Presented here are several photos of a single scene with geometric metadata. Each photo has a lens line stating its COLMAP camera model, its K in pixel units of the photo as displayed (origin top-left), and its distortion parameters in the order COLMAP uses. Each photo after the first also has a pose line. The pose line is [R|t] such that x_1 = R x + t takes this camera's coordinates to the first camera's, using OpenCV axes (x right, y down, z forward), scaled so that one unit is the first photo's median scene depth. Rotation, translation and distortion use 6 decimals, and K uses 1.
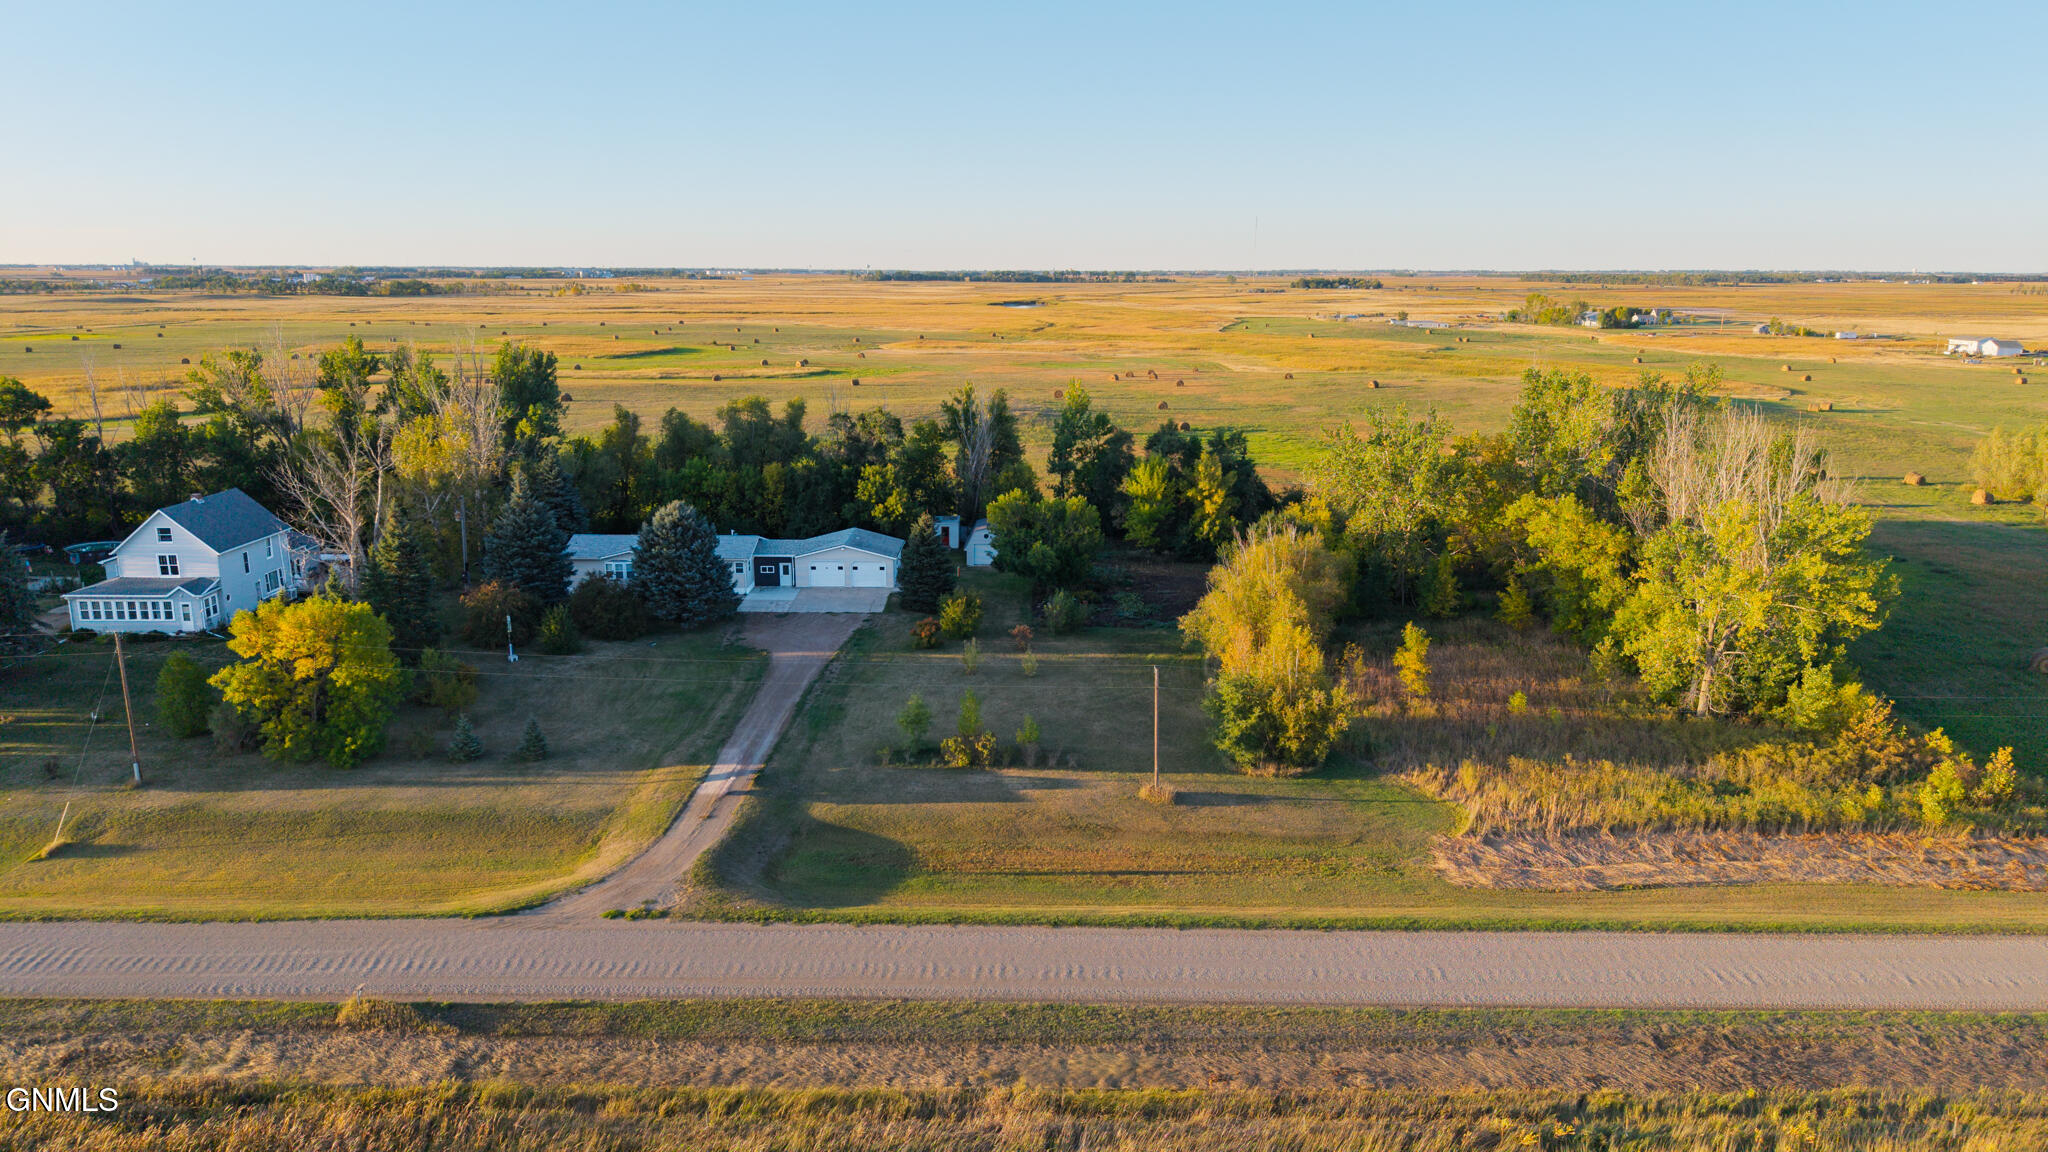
lens RADIAL K [[1371.8, 0, 1038.2], [0, 1371.8, 586.5], [0, 0, 1]] dist [0.027212, -0.028737]
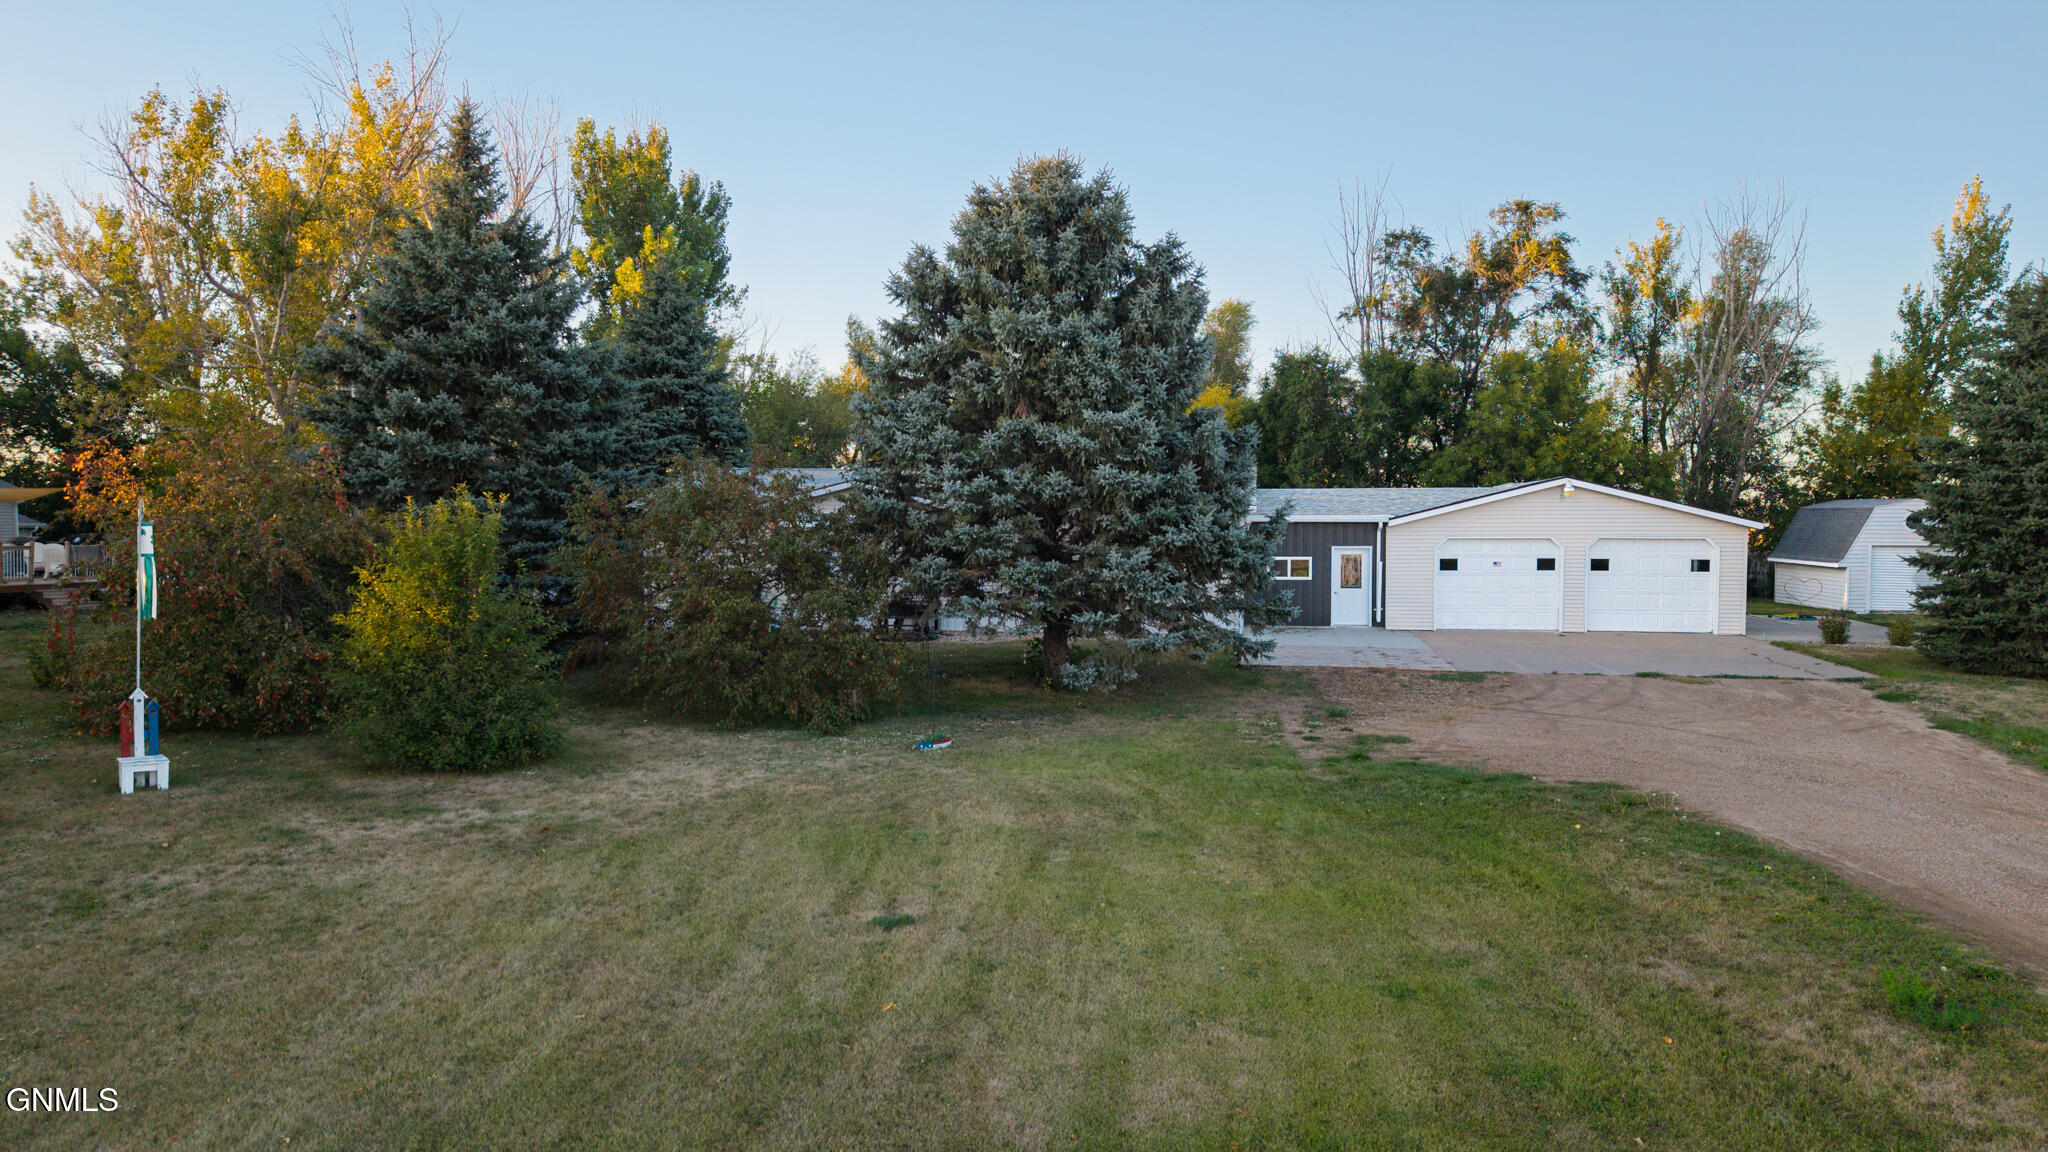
lens RADIAL K [[1371.8, 0, 1022.3], [0, 1371.8, 569.8], [0, 0, 1]] dist [0.027212, -0.028737]
pose [[0.984033, 0.002193, -0.177970, -0.169567], [-0.035211, 0.982560, -0.182582, 0.037784], [0.174466, 0.185934, 0.966949, 0.588385]]
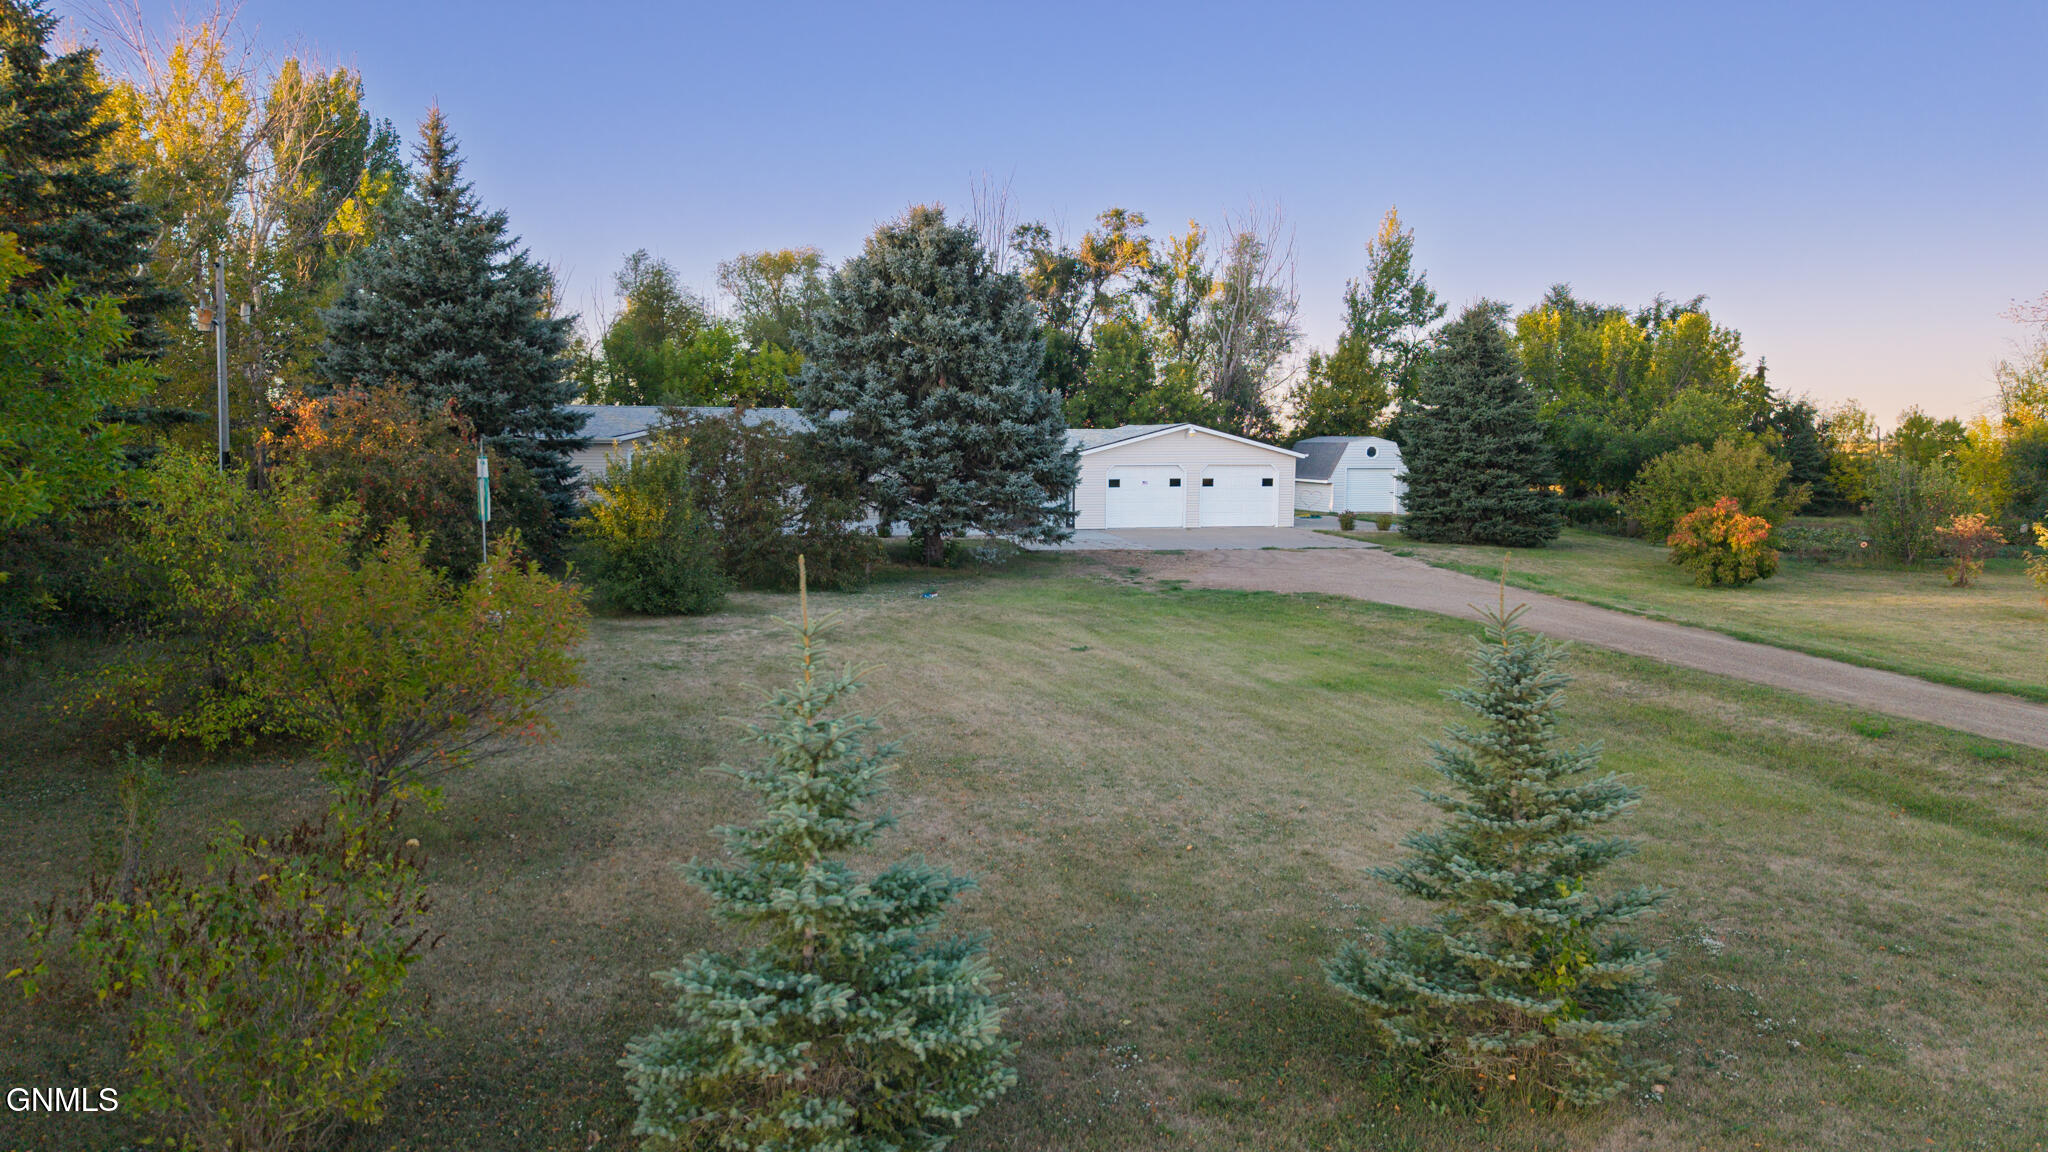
lens RADIAL K [[1371.8, 0, 1025.7], [0, 1371.8, 581.1], [0, 0, 1]] dist [0.027212, -0.028737]
pose [[0.979825, -0.020970, 0.198752, -0.232042], [0.045349, 0.991868, -0.118914, 0.055291], [-0.194642, 0.125528, 0.972809, 0.503068]]
